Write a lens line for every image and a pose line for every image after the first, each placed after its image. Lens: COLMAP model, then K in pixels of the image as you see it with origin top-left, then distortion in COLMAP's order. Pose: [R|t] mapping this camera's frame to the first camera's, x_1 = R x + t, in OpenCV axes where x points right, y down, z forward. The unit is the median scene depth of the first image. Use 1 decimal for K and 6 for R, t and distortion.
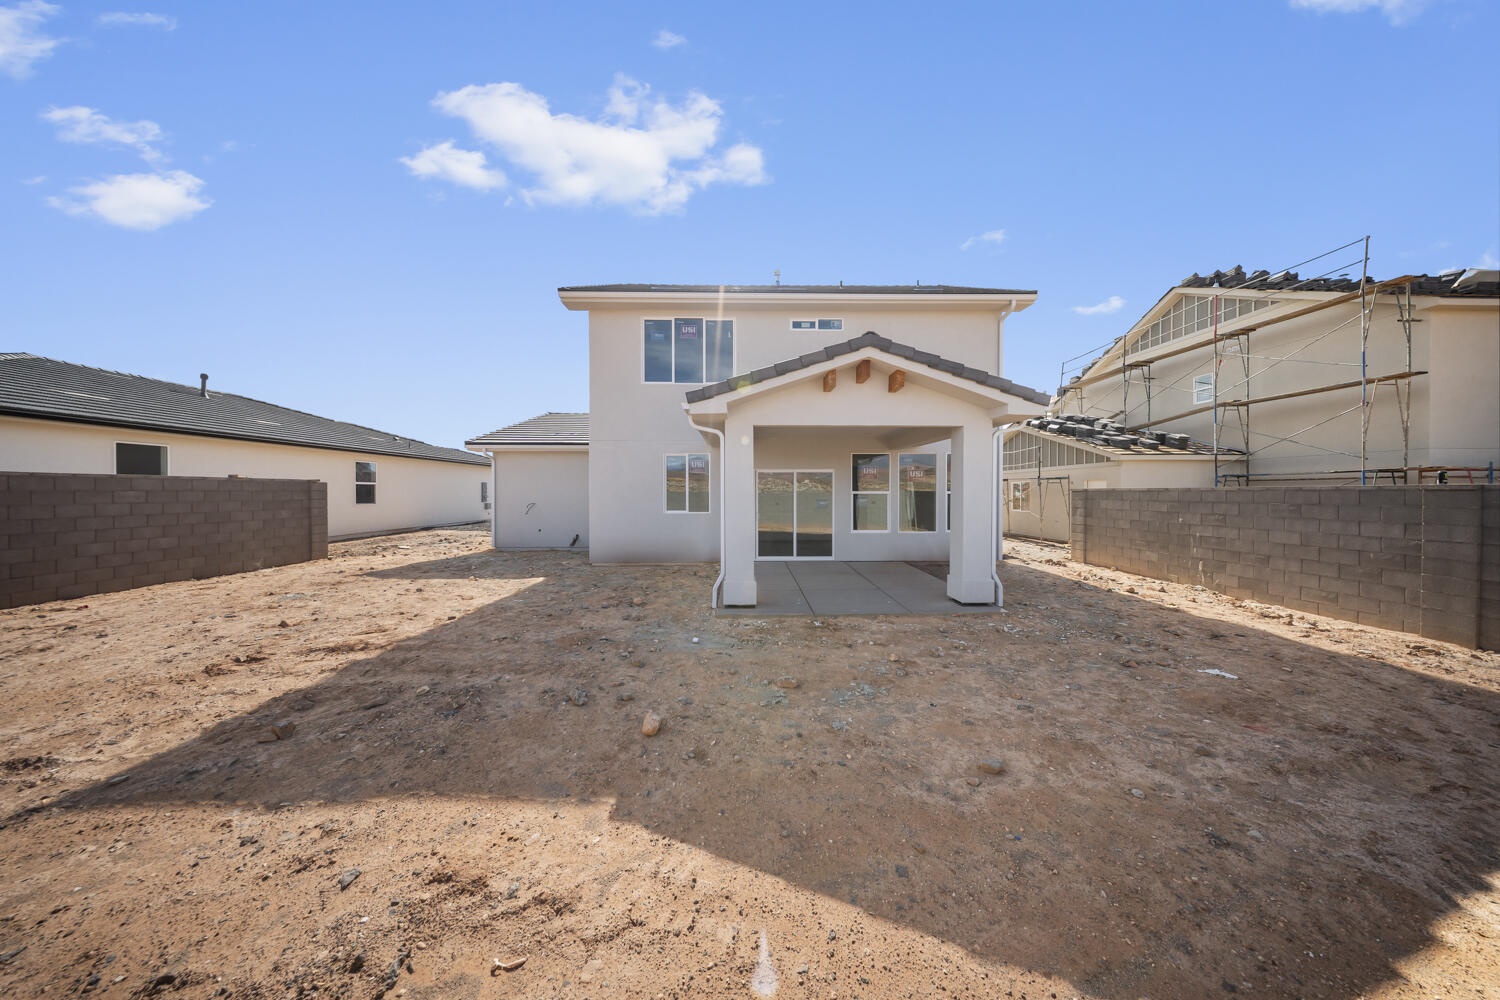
lens RADIAL K [[446.1, 0, 748.6], [0, 446.1, 498.4], [0, 0, 1]] dist [0.000511, -0.001548]
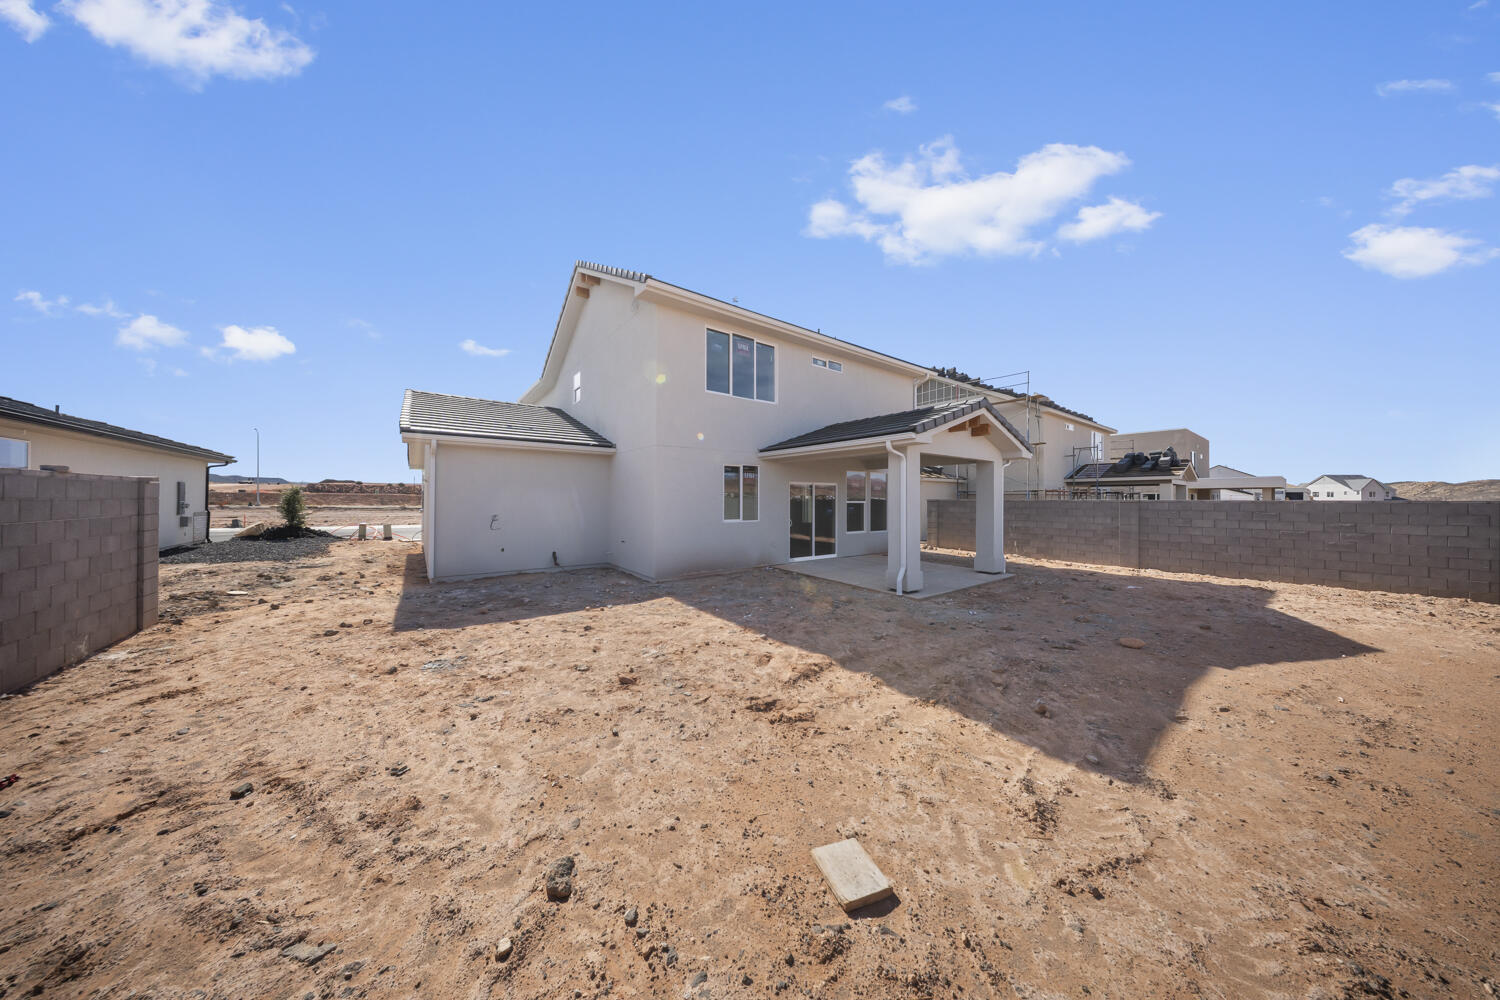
lens RADIAL K [[446.1, 0, 748.6], [0, 446.1, 498.4], [0, 0, 1]] dist [0.000511, -0.001548]
pose [[0.803014, 0.005508, 0.595935, -0.973680], [0.003100, 0.999905, -0.013419, -0.009458], [-0.595952, 0.012623, 0.802921, 0.203042]]
